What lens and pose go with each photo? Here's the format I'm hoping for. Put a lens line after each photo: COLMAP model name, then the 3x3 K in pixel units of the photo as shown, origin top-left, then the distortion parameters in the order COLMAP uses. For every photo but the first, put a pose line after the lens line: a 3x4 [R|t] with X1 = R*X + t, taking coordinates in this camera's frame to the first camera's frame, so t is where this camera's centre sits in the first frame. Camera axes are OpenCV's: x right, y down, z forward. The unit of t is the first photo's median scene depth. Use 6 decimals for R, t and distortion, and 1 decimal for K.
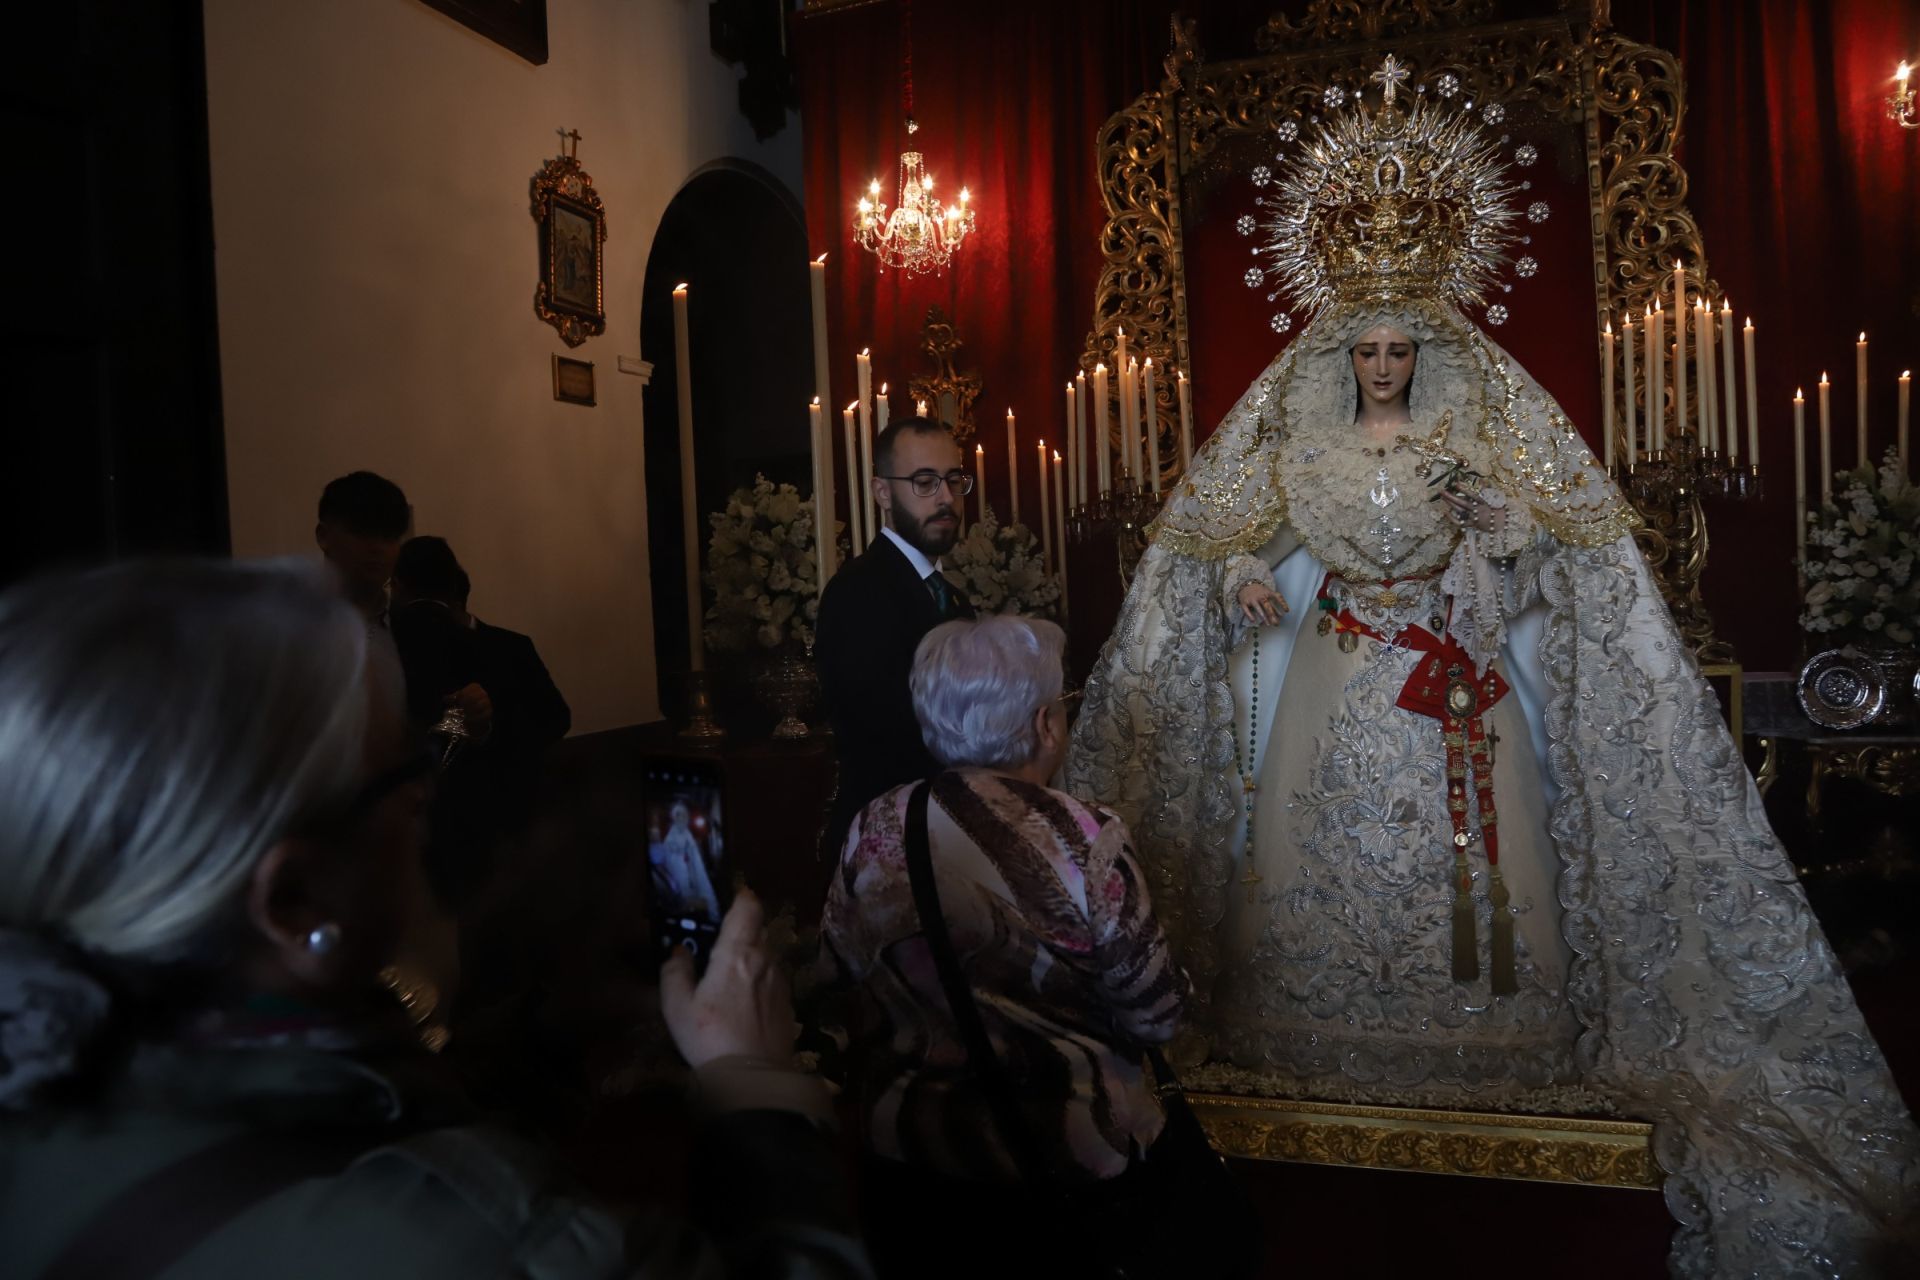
lens RADIAL K [[1313.1, 0, 956.1], [0, 1313.1, 655.5], [0, 0, 1]] dist [-0.123301, 0.068363]
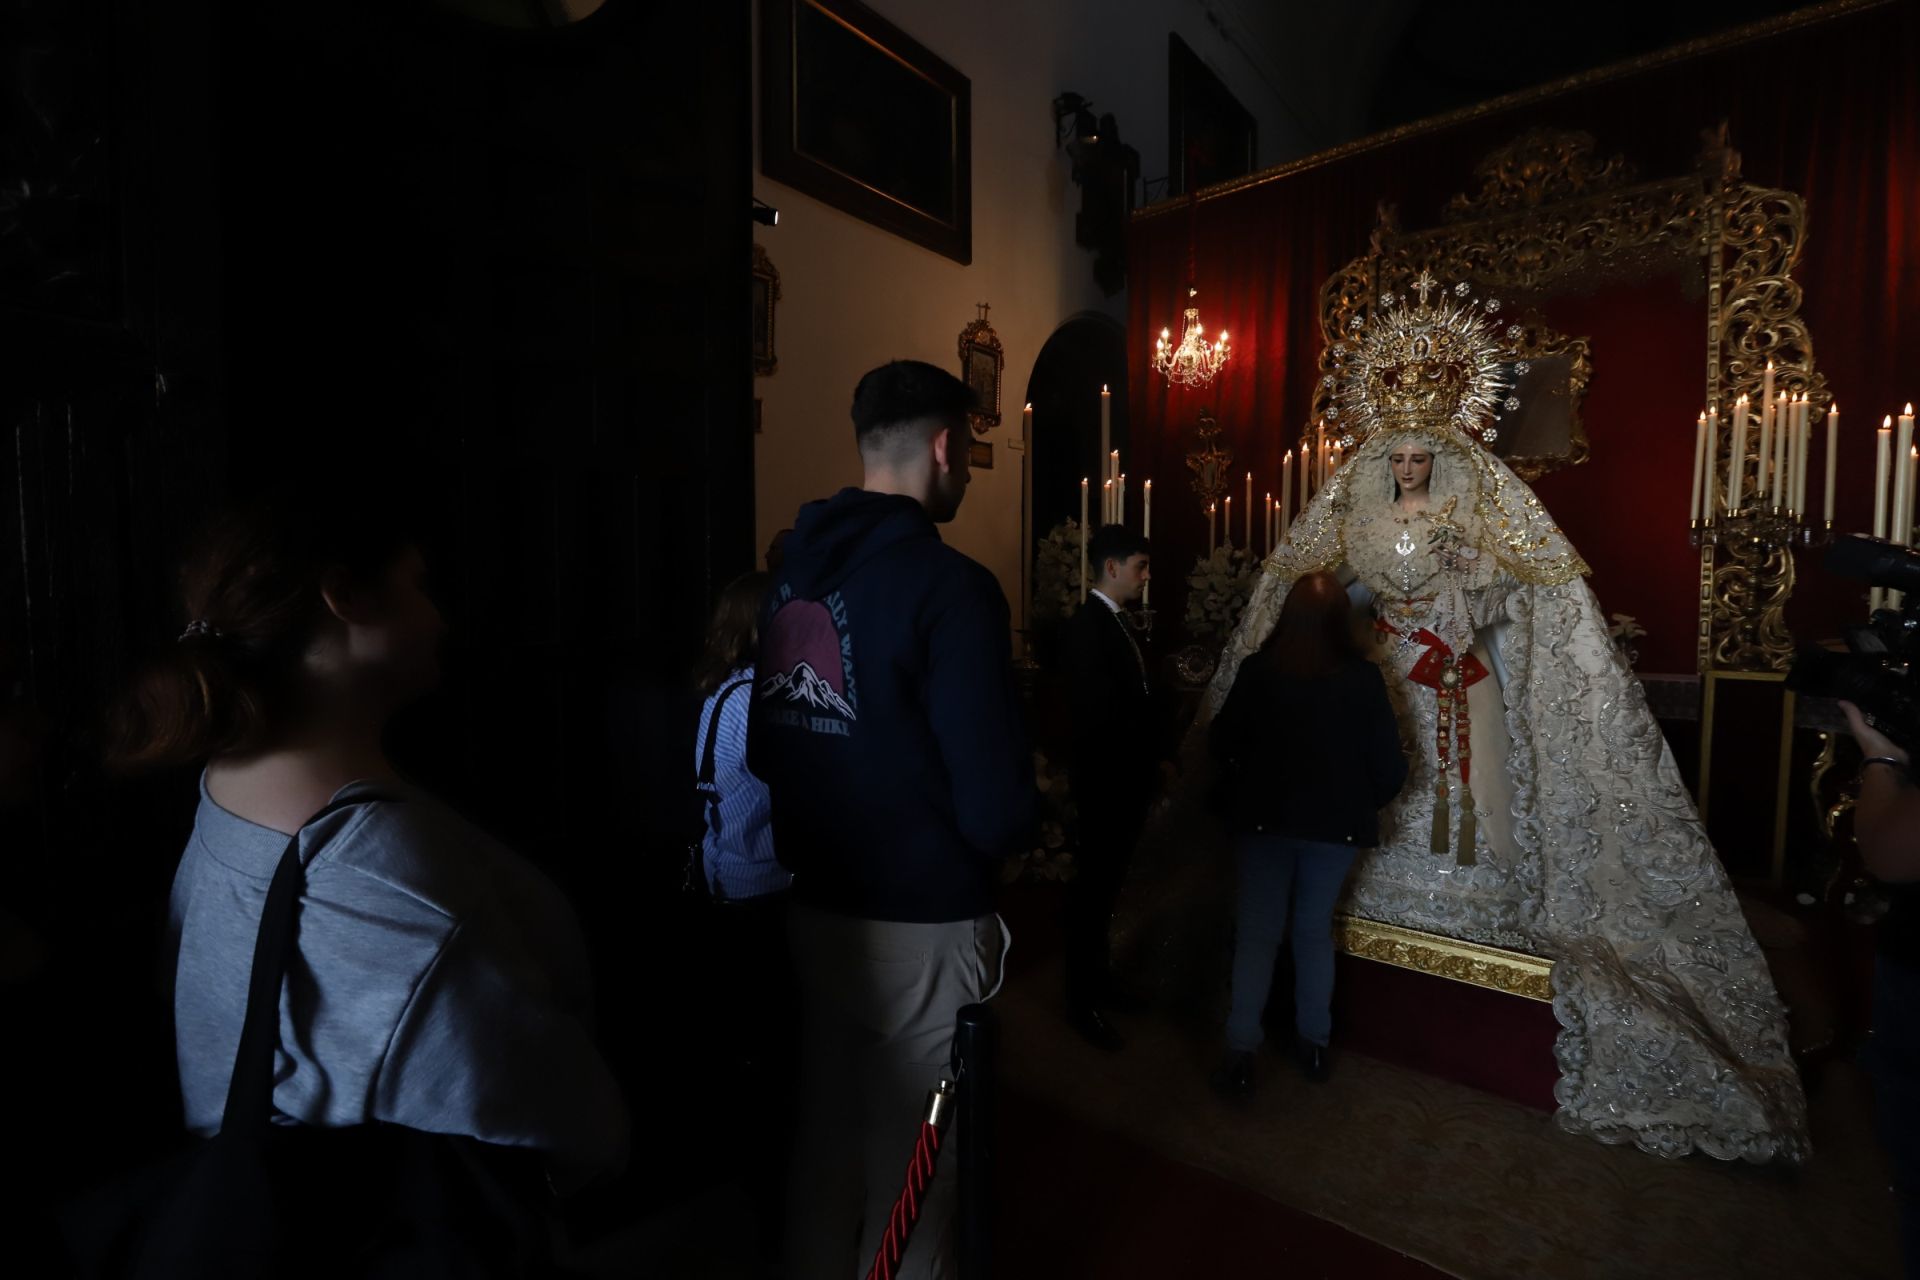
lens RADIAL K [[865.0, 0, 954.4], [0, 865.0, 638.9], [0, 0, 1]] dist [-0.045938, 0.013534]
pose [[0.940115, 0.065110, -0.334580, 0.158499], [-0.057907, 0.997826, 0.031469, -0.010600], [0.335901, -0.010210, 0.941842, -0.191168]]
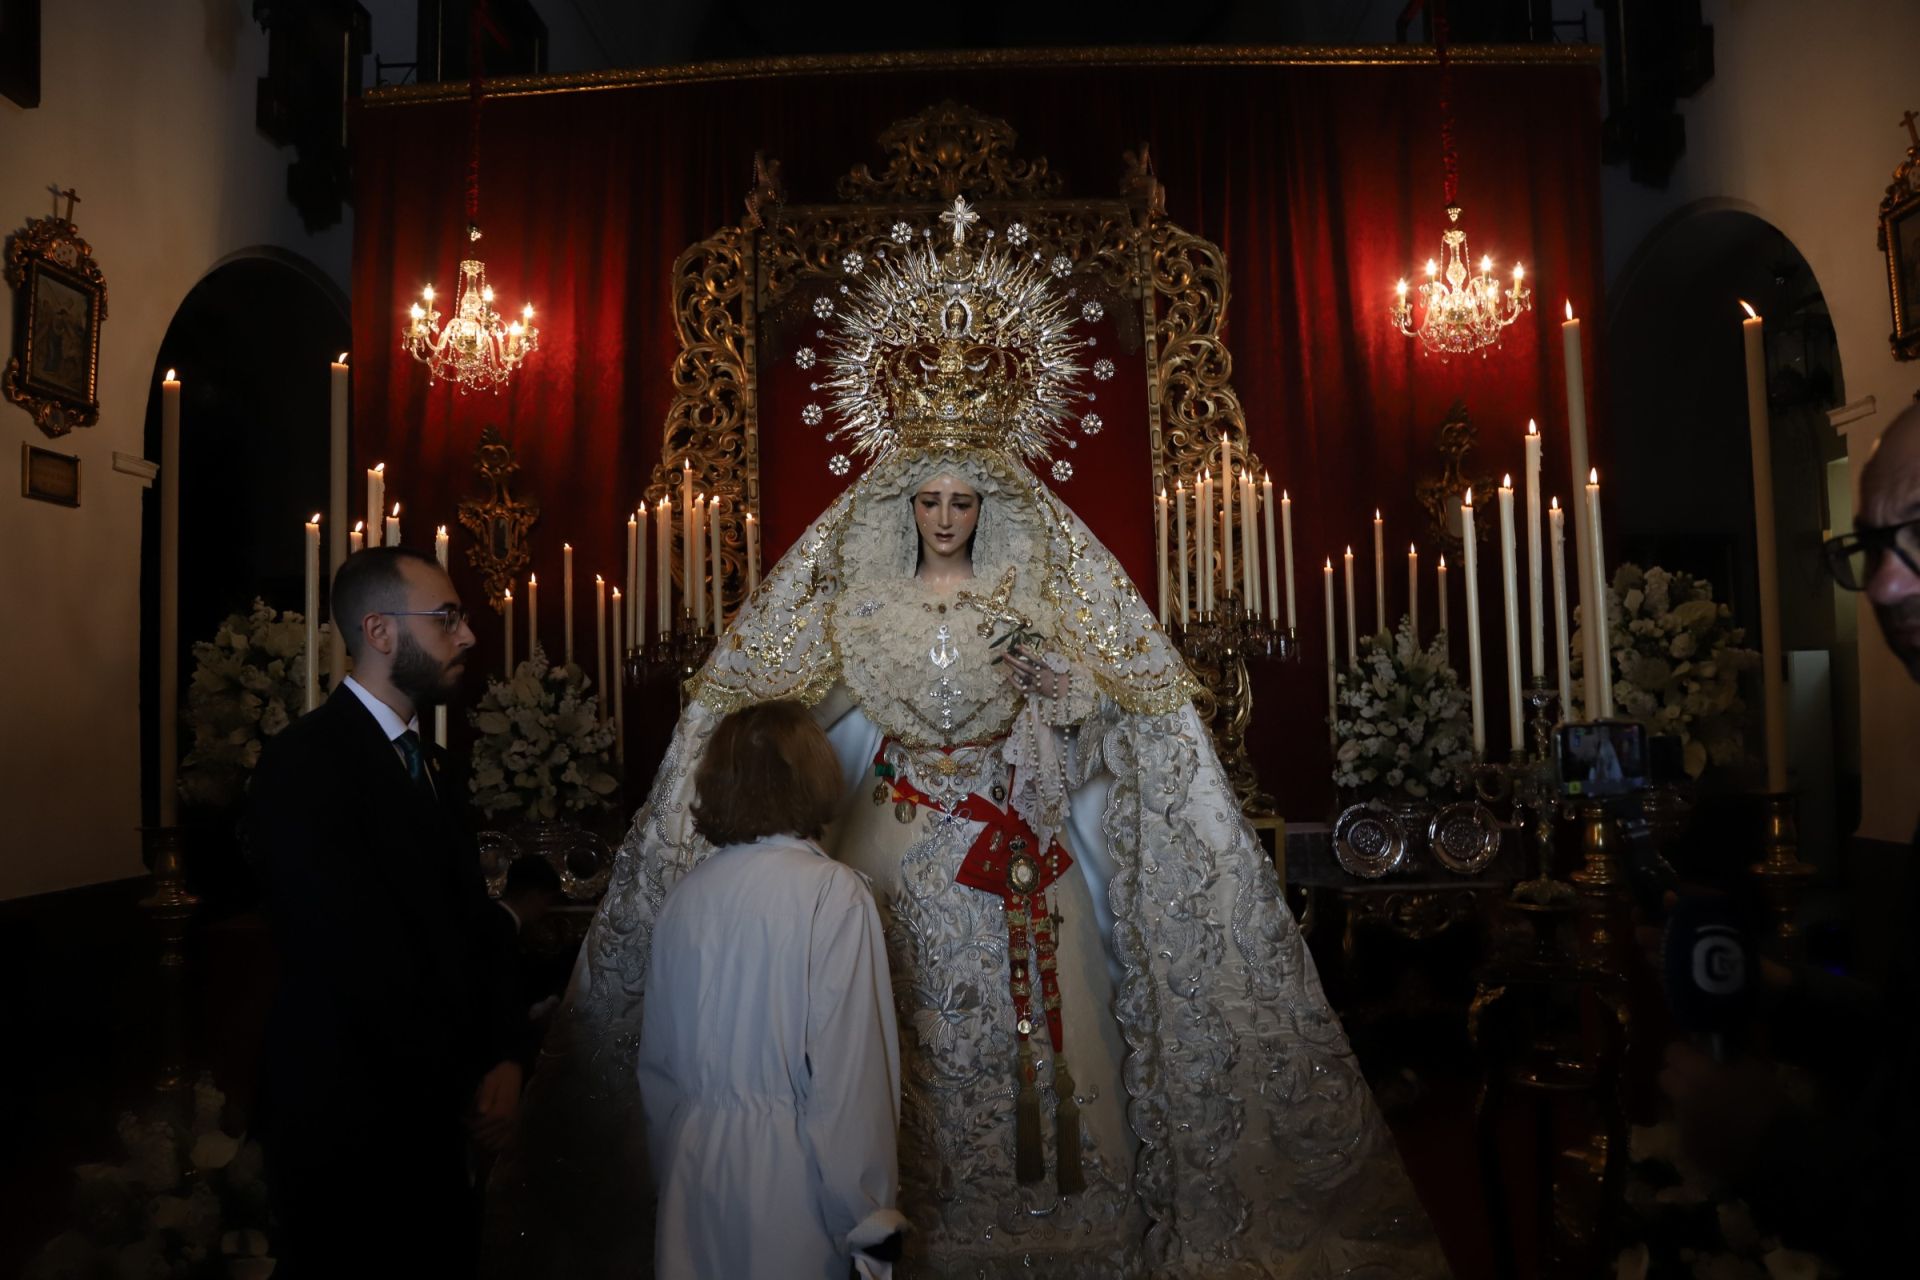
lens RADIAL K [[1313.1, 0, 955.5], [0, 1313.1, 657.3], [0, 0, 1]] dist [-0.123301, 0.068363]
pose [[0.949411, 0.035196, 0.312058, 0.041974], [-0.003020, 0.994677, -0.102999, -0.023857], [-0.314023, 0.096846, 0.944463, 0.101918]]
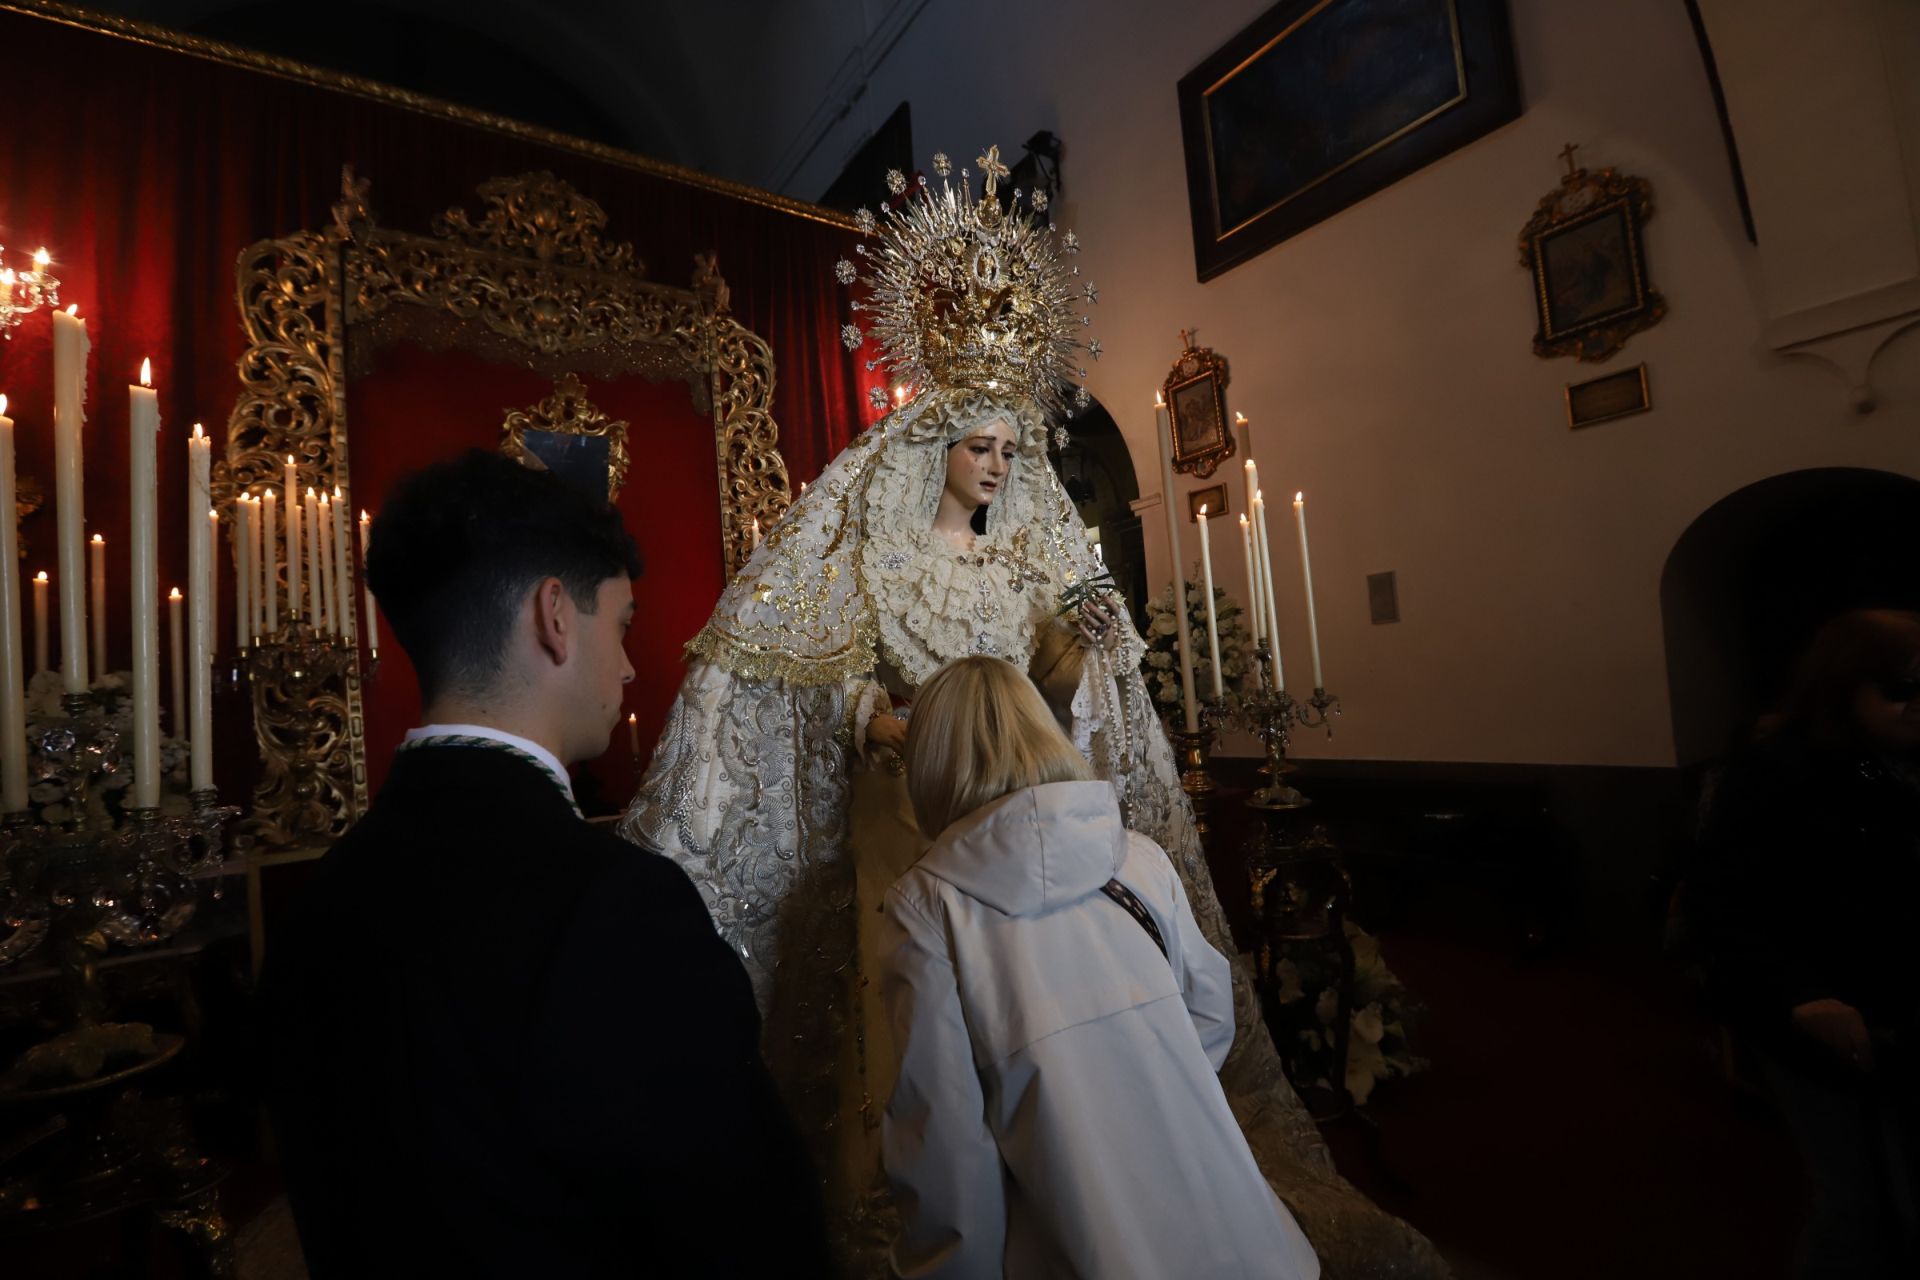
lens RADIAL K [[865.0, 0, 950.2], [0, 865.0, 636.5], [0, 0, 1]] dist [-0.045938, 0.013534]
pose [[0.583990, 0.046892, 0.810405, -0.161720], [0.087112, 0.988945, -0.119996, -0.034036], [-0.807073, 0.140673, 0.573449, 0.653509]]
